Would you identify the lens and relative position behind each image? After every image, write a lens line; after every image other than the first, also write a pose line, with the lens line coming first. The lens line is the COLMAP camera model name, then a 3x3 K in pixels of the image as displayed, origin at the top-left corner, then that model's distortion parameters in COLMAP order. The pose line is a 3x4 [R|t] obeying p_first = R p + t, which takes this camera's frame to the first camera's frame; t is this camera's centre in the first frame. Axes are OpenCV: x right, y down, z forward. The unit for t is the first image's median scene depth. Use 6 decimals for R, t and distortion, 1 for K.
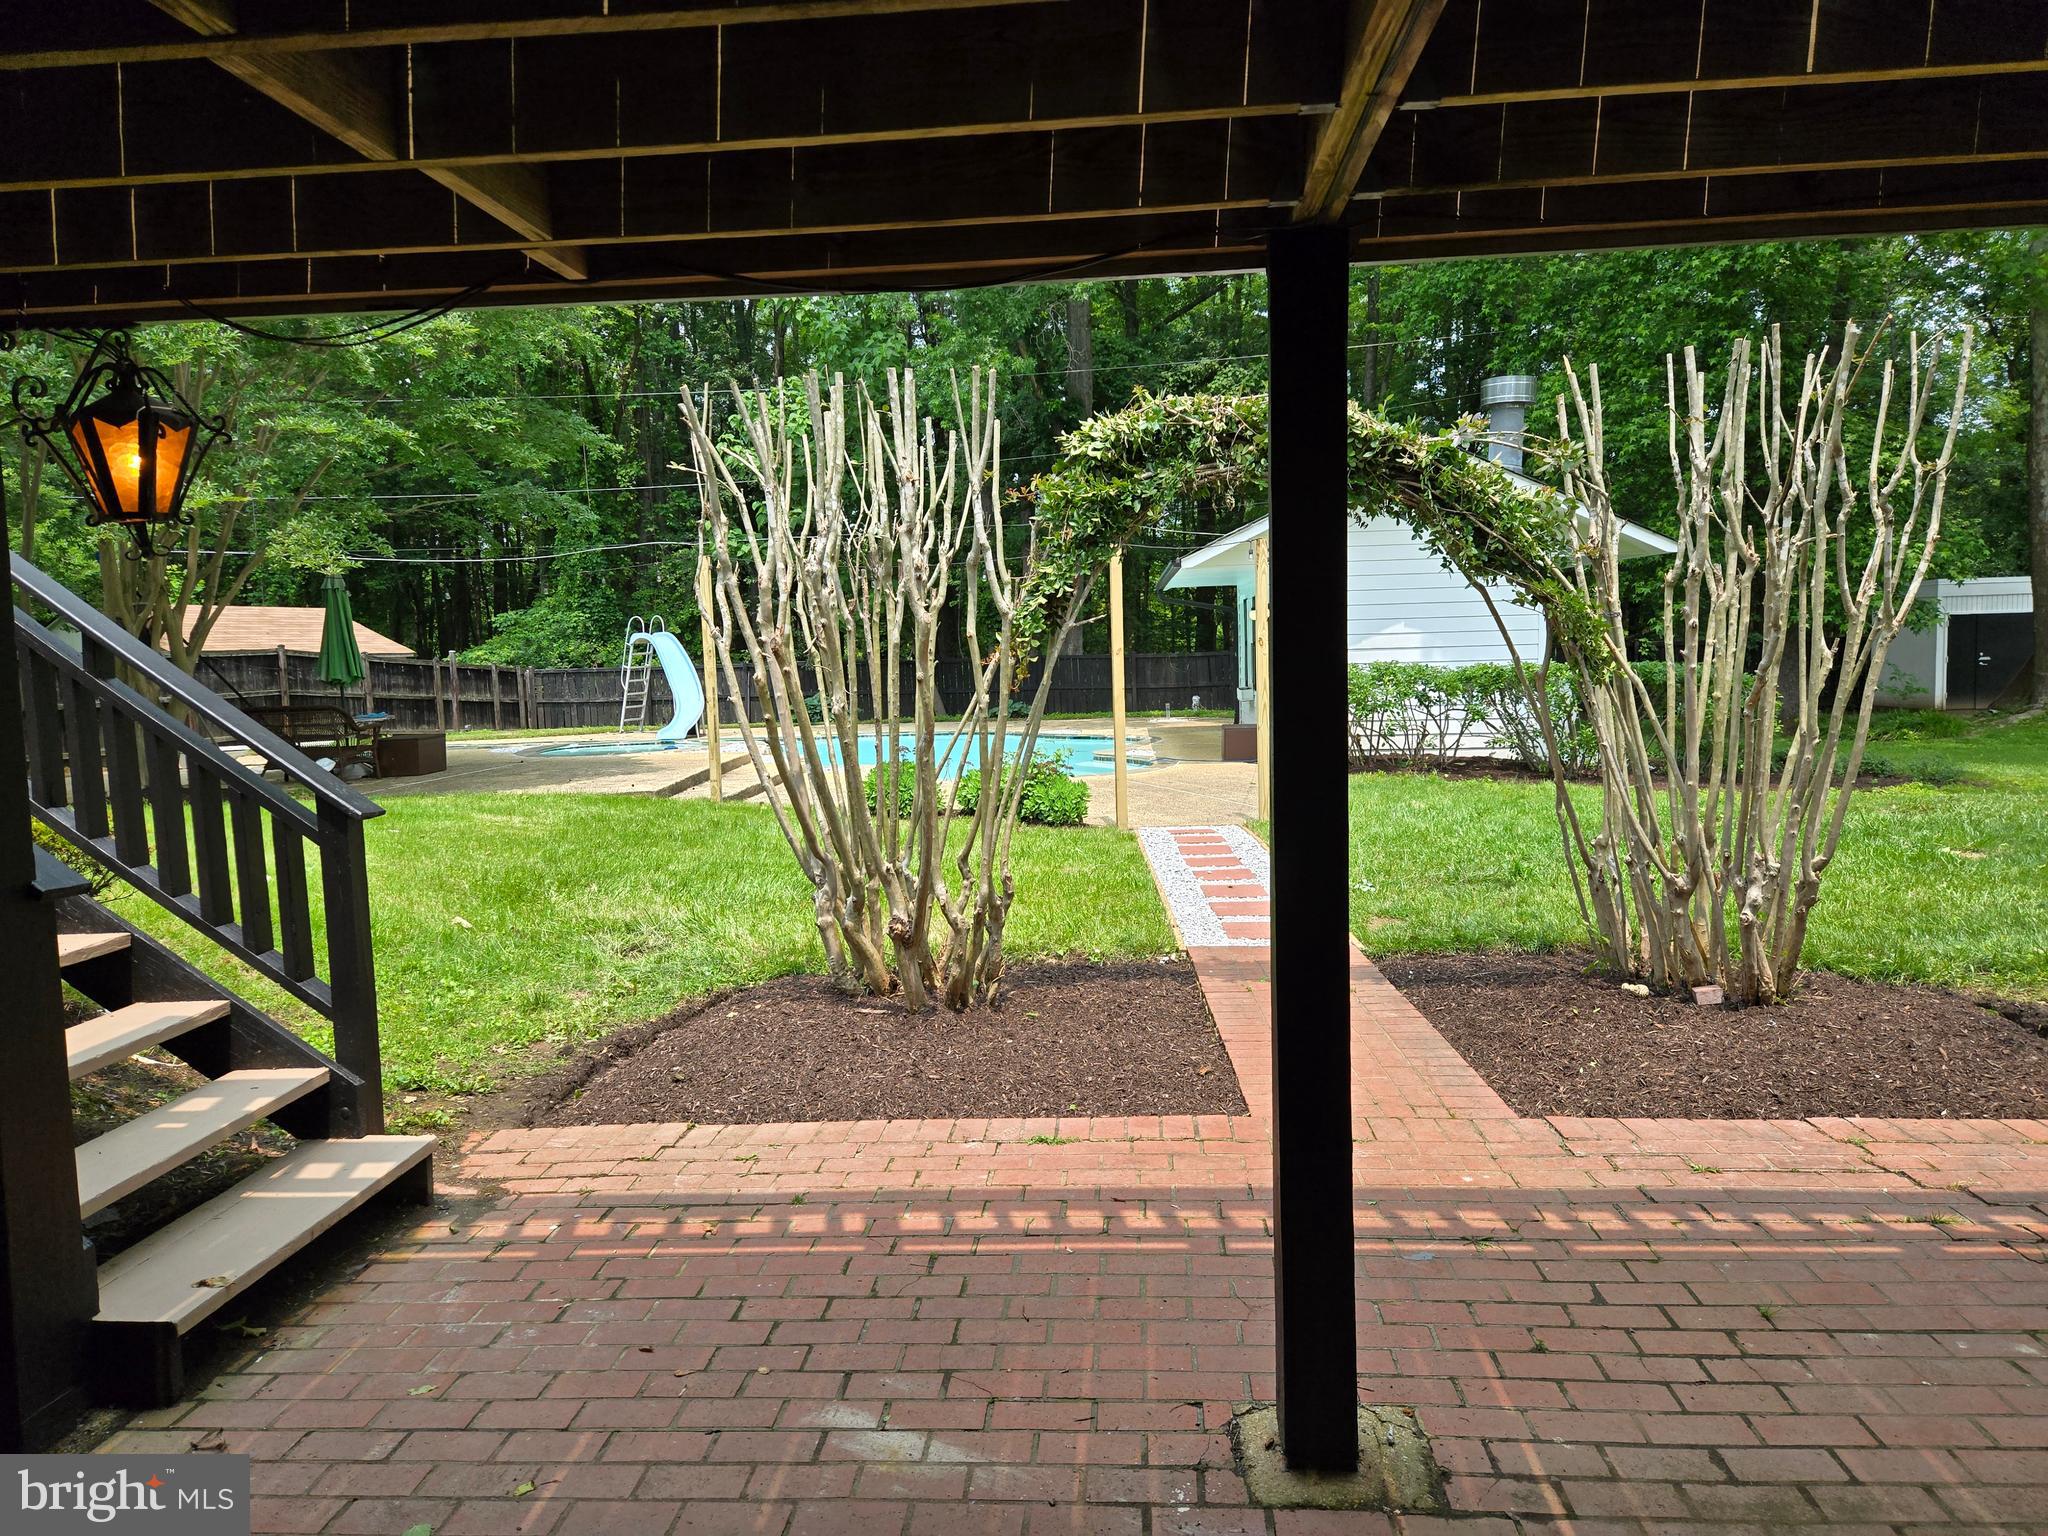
lens RADIAL K [[1363.2, 0, 1030.4], [0, 1363.2, 763.6], [0, 0, 1]] dist [0.070131, -0.053674]
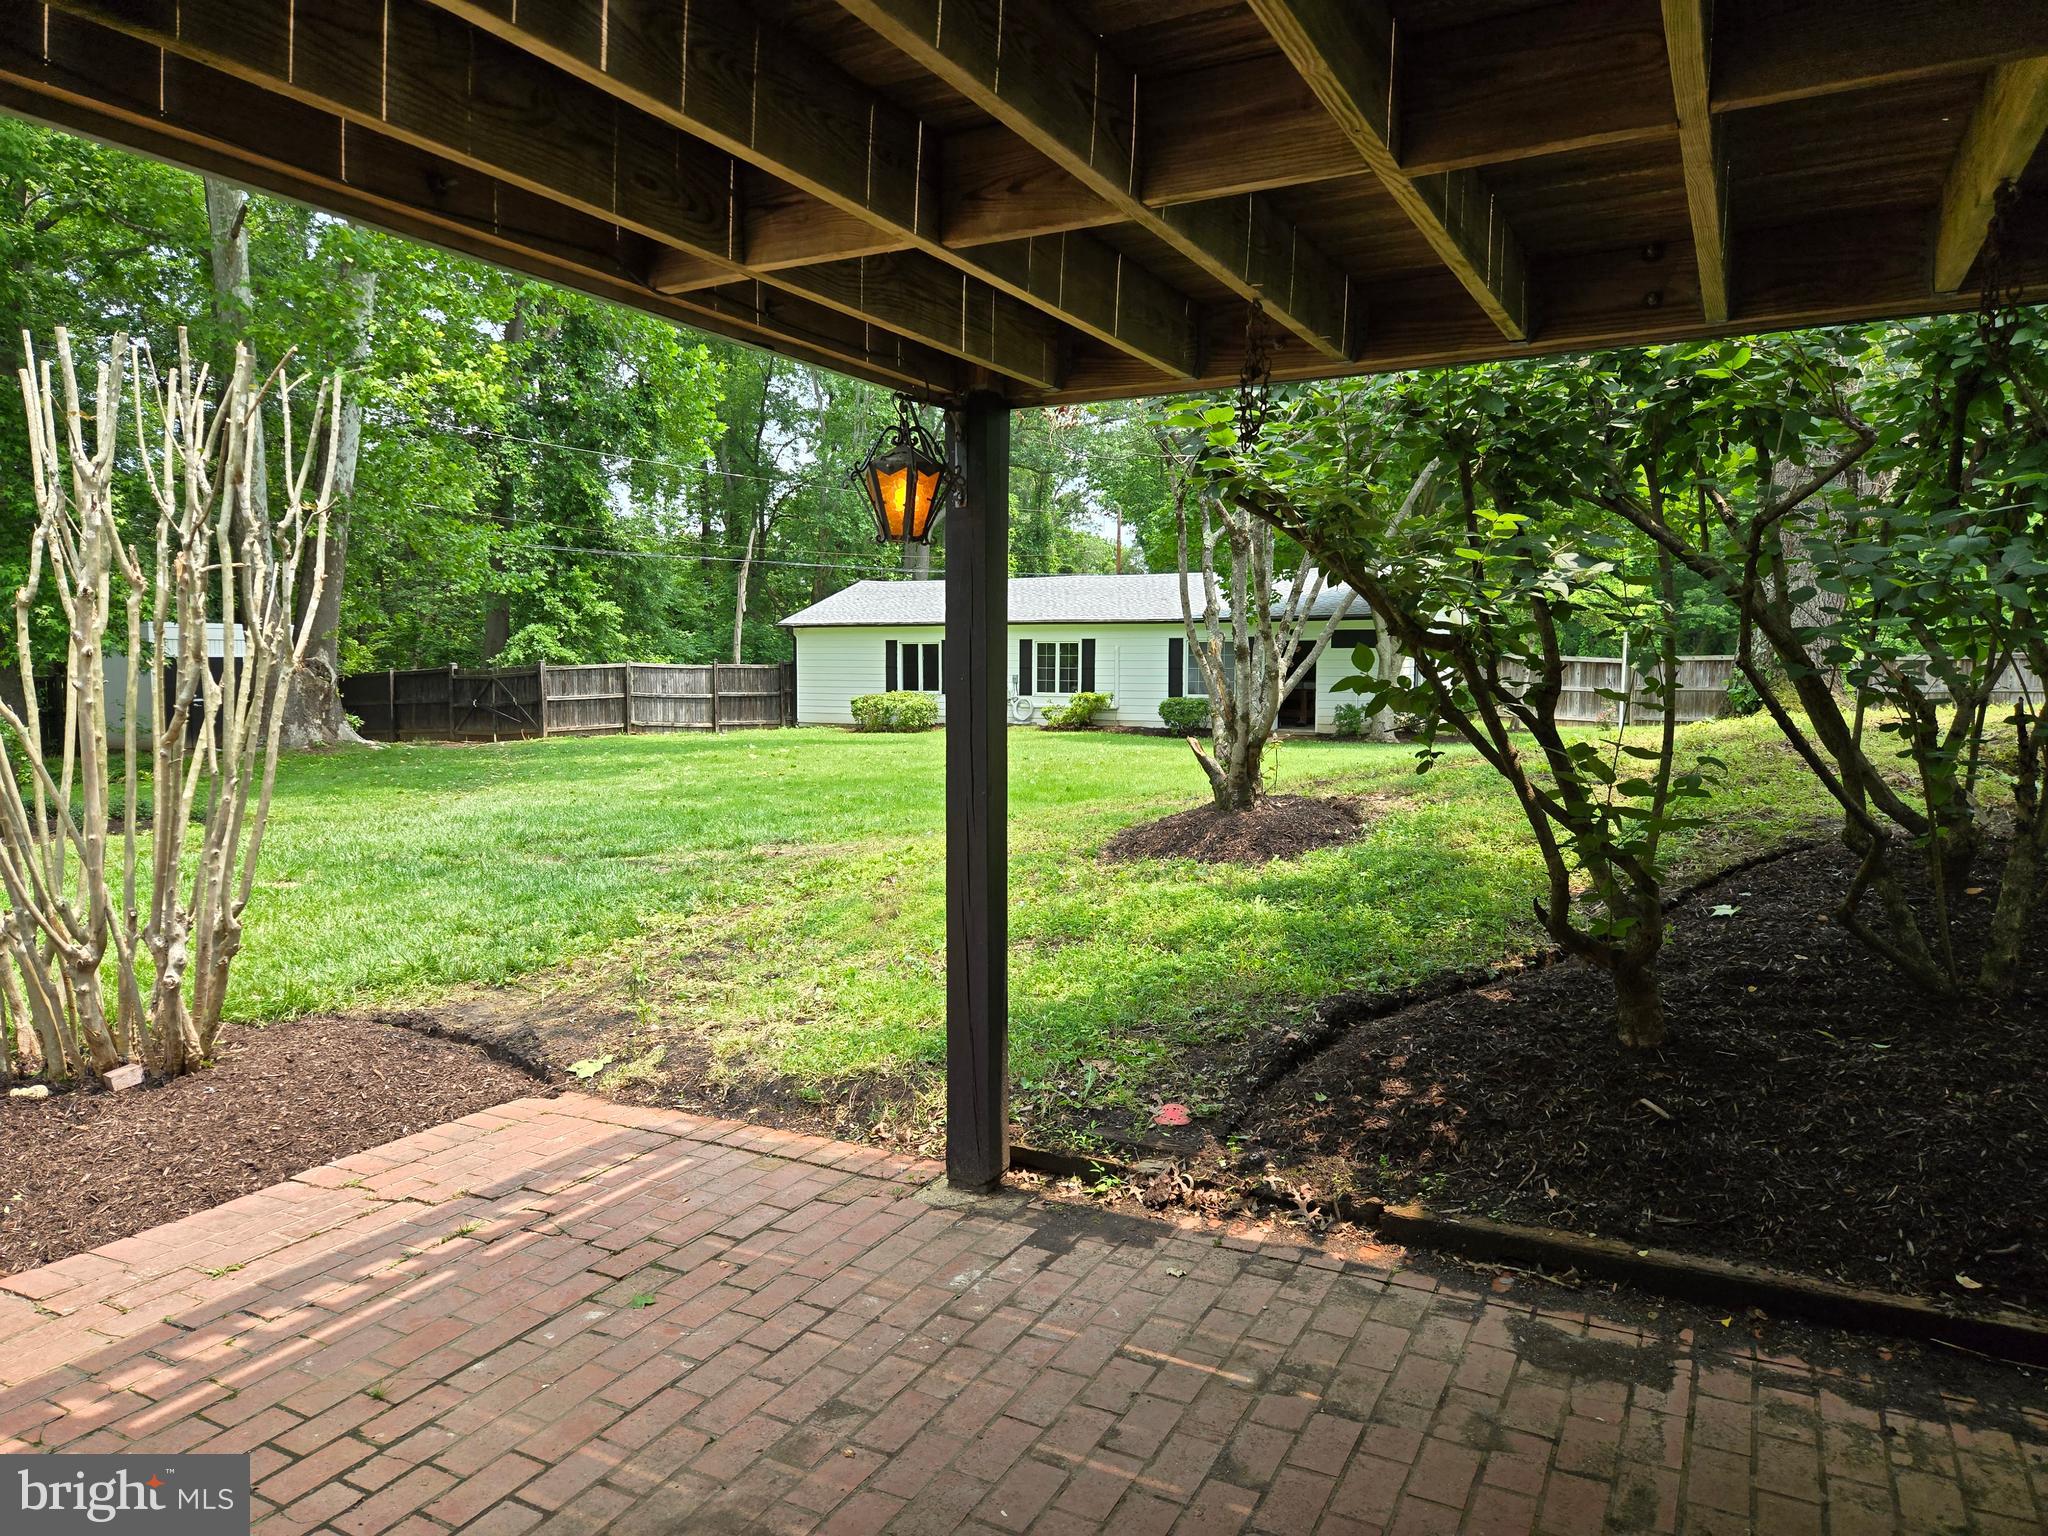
lens RADIAL K [[1363.2, 0, 1030.4], [0, 1363.2, 763.6], [0, 0, 1]] dist [0.070131, -0.053674]
pose [[0.419494, -0.040538, 0.906852, -0.050029], [0.067356, 0.997639, 0.013439, -0.002901], [-0.905256, 0.055444, 0.421234, 0.086869]]
